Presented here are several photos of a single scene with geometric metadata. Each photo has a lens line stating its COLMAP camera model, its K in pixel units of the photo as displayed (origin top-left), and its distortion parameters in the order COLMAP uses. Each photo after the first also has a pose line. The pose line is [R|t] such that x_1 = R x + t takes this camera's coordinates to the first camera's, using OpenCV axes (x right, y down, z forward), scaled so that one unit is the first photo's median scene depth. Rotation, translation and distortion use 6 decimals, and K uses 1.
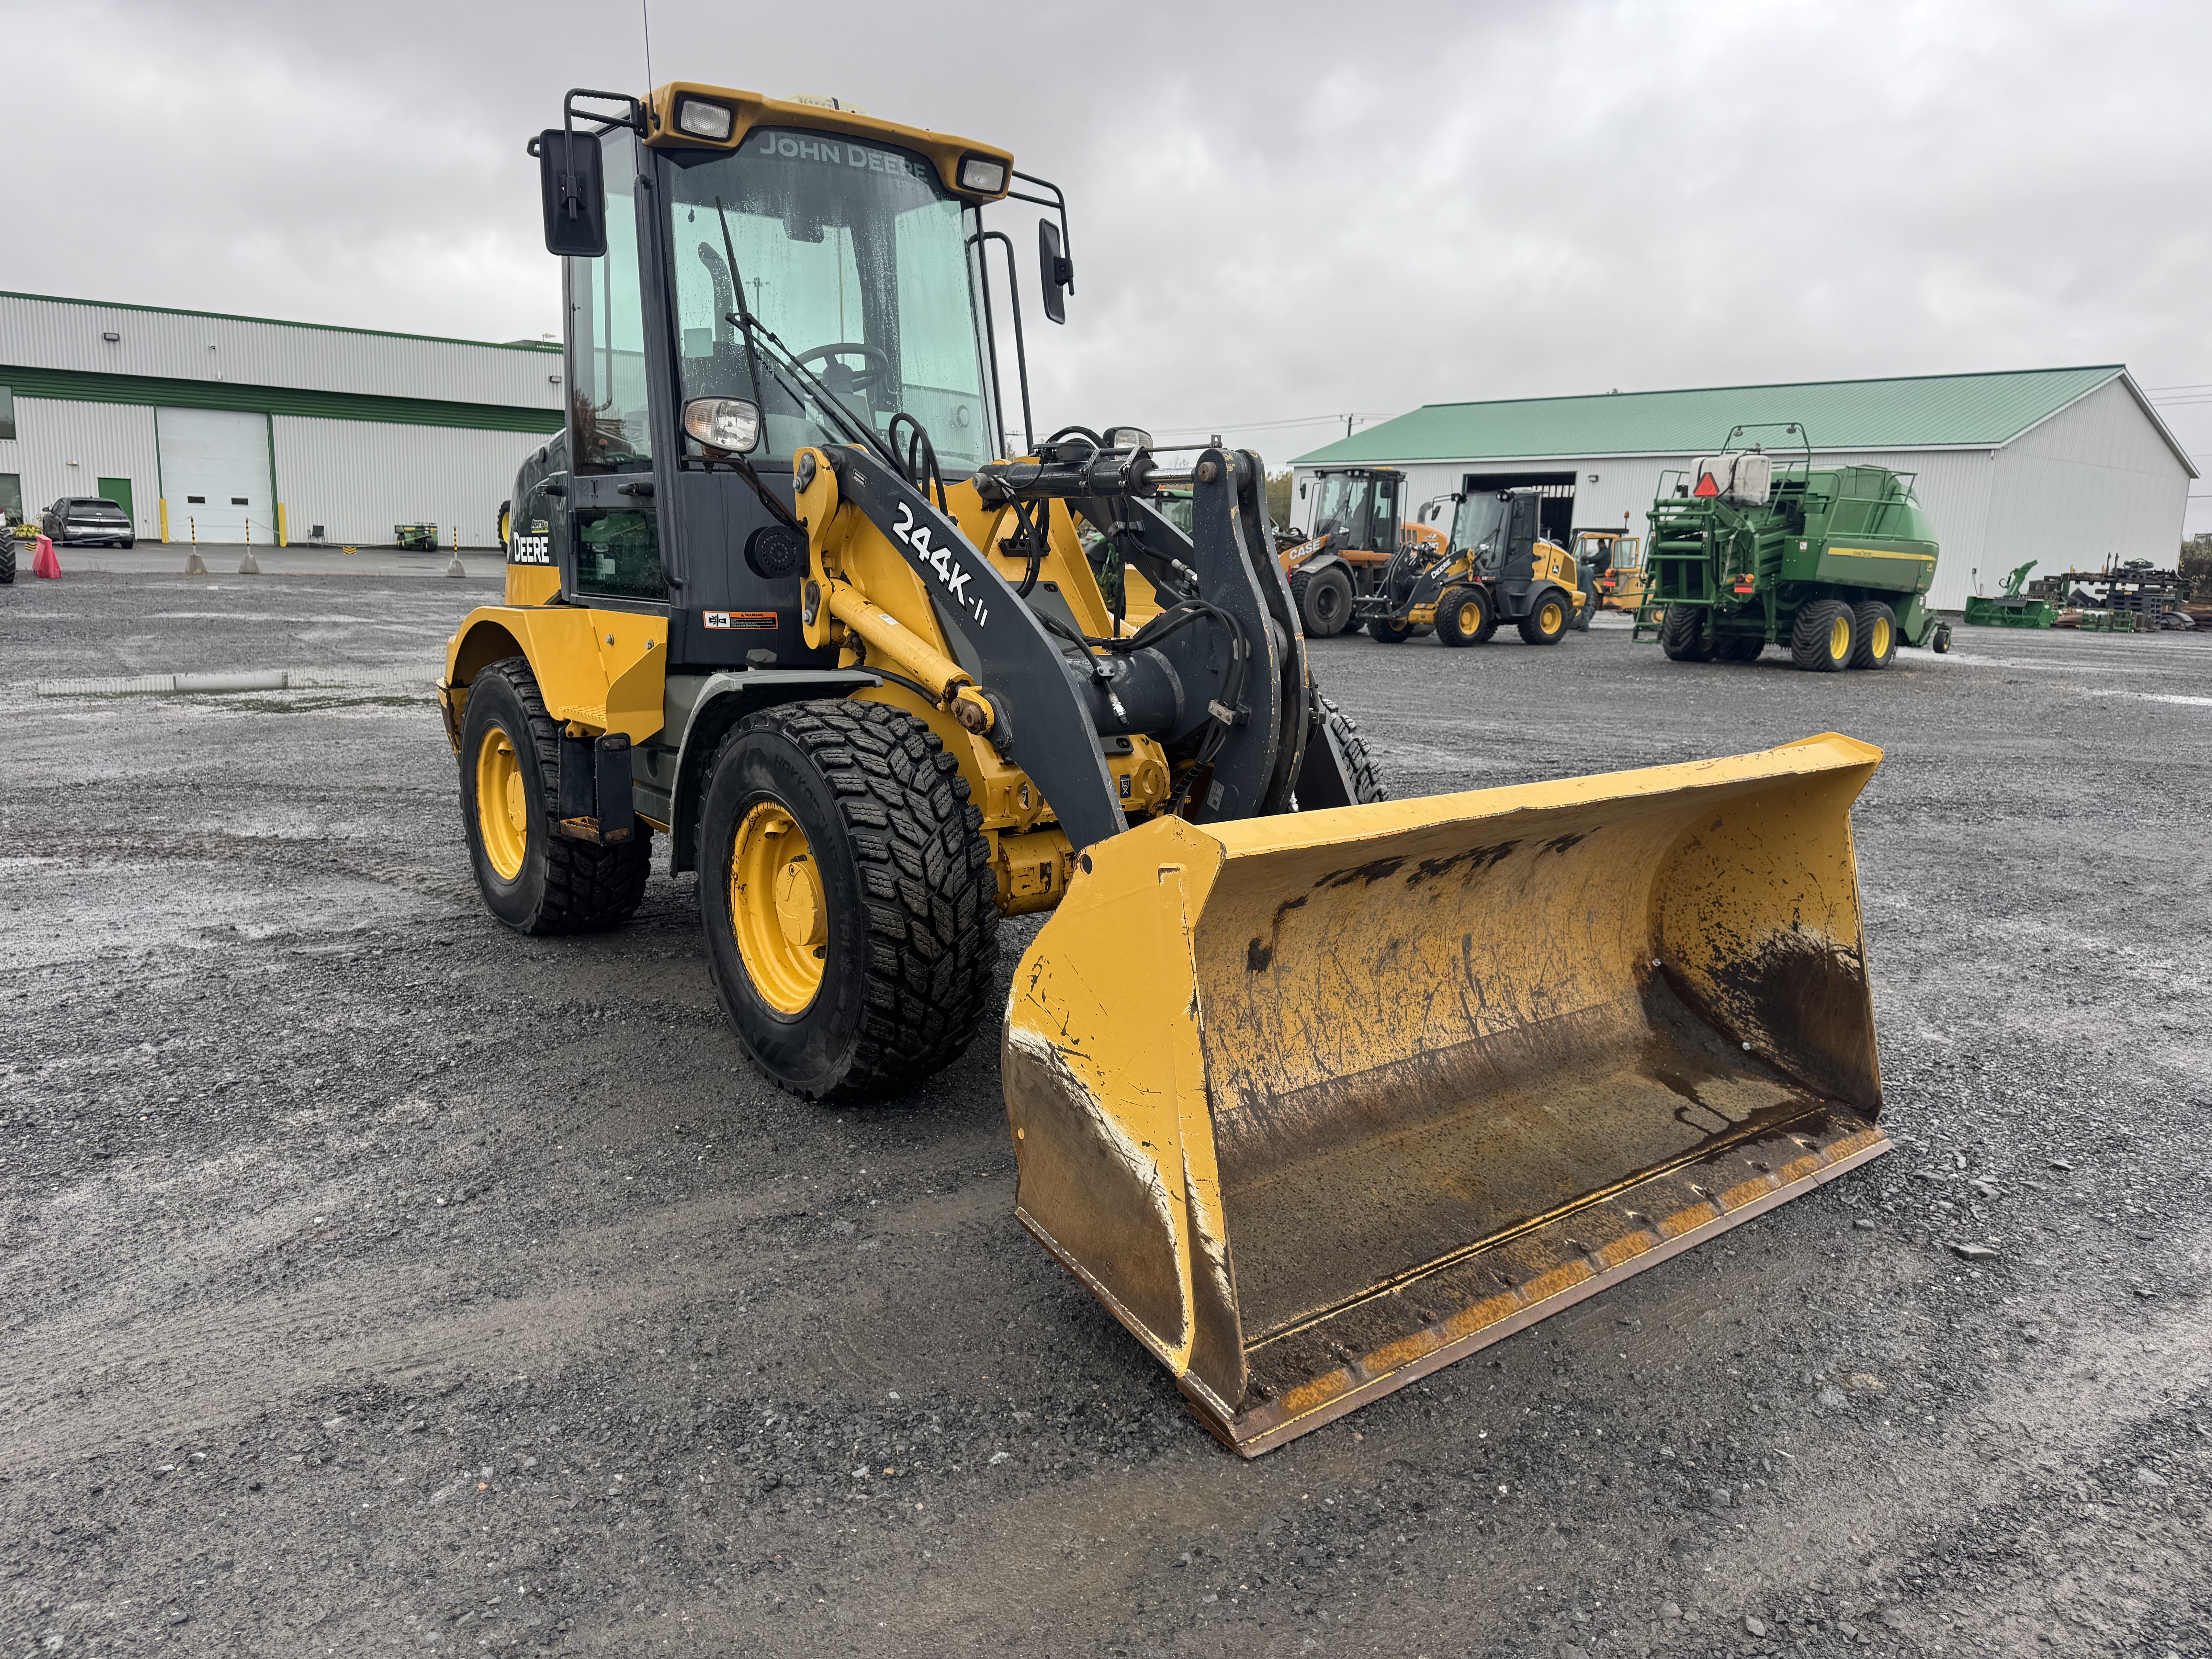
lens RADIAL K [[1576.2, 0, 1098.5], [0, 1576.2, 814.9], [0, 0, 1]] dist [0.109572, -0.183731]
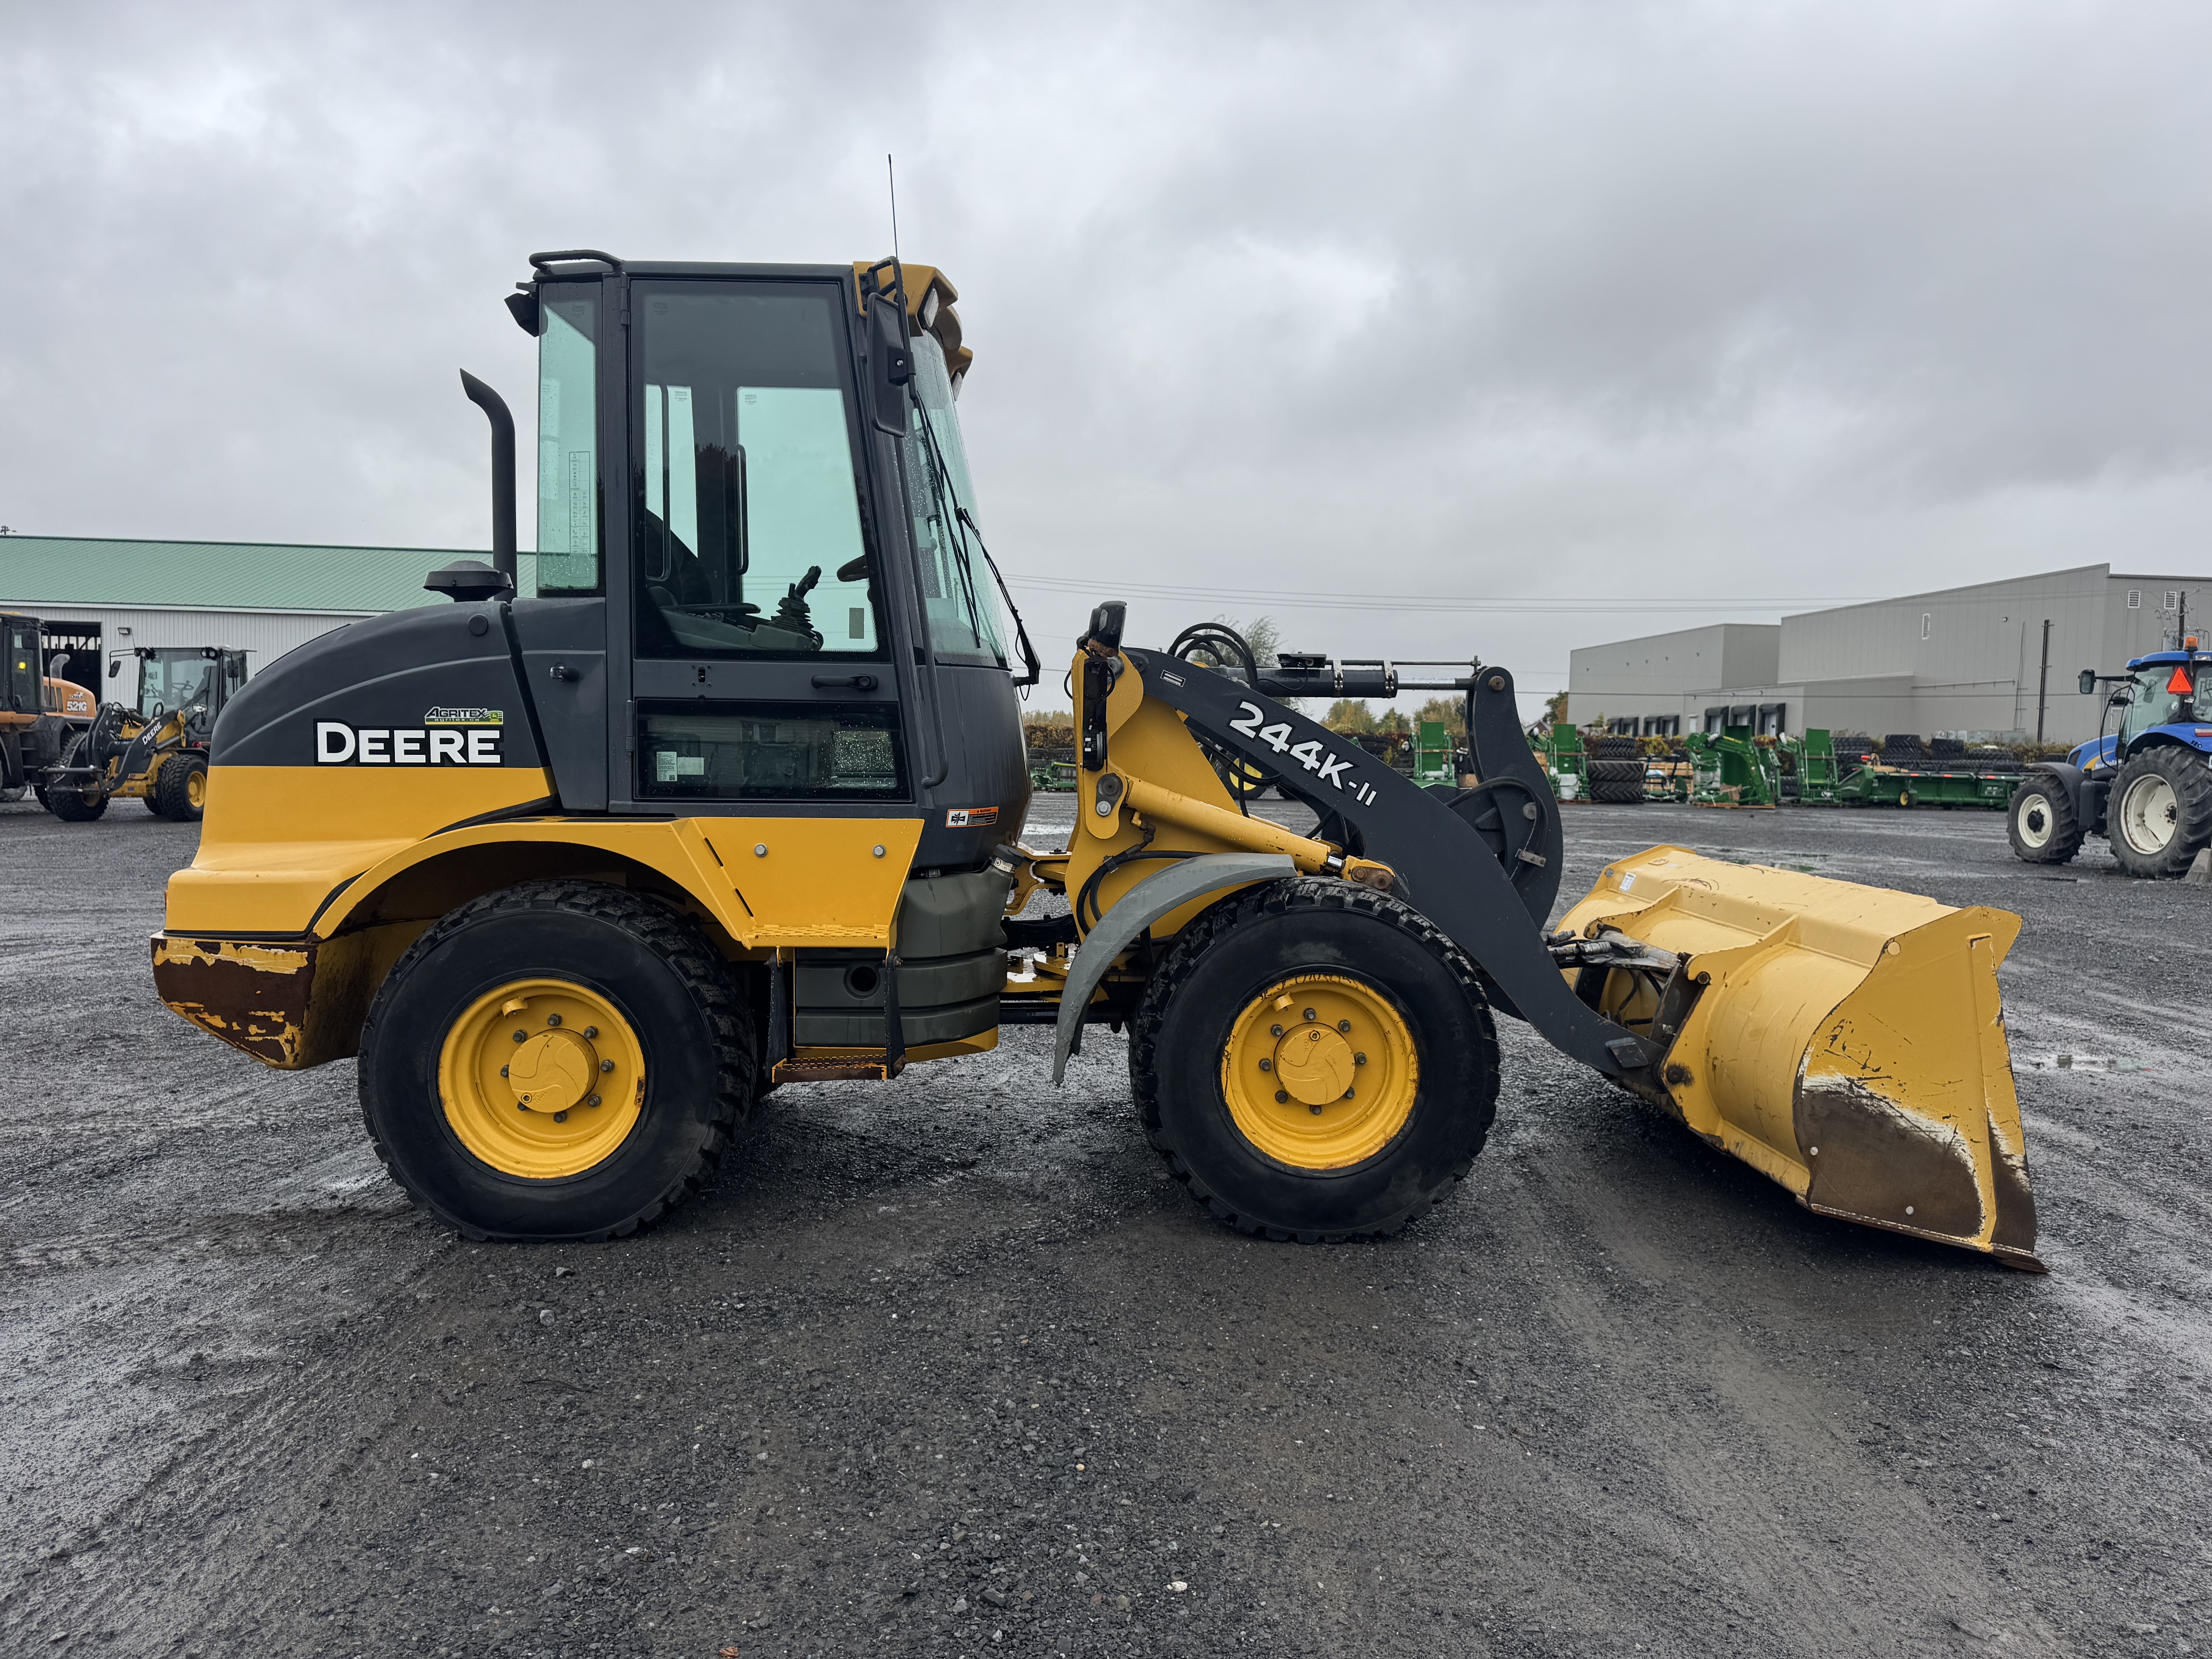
lens RADIAL K [[1576.2, 0, 1098.5], [0, 1576.2, 814.9], [0, 0, 1]] dist [0.109572, -0.183731]
pose [[0.596124, -0.056218, 0.800921, -1.133620], [0.132729, 0.990721, -0.029249, -0.102737], [-0.791845, 0.123742, 0.598055, 0.439297]]
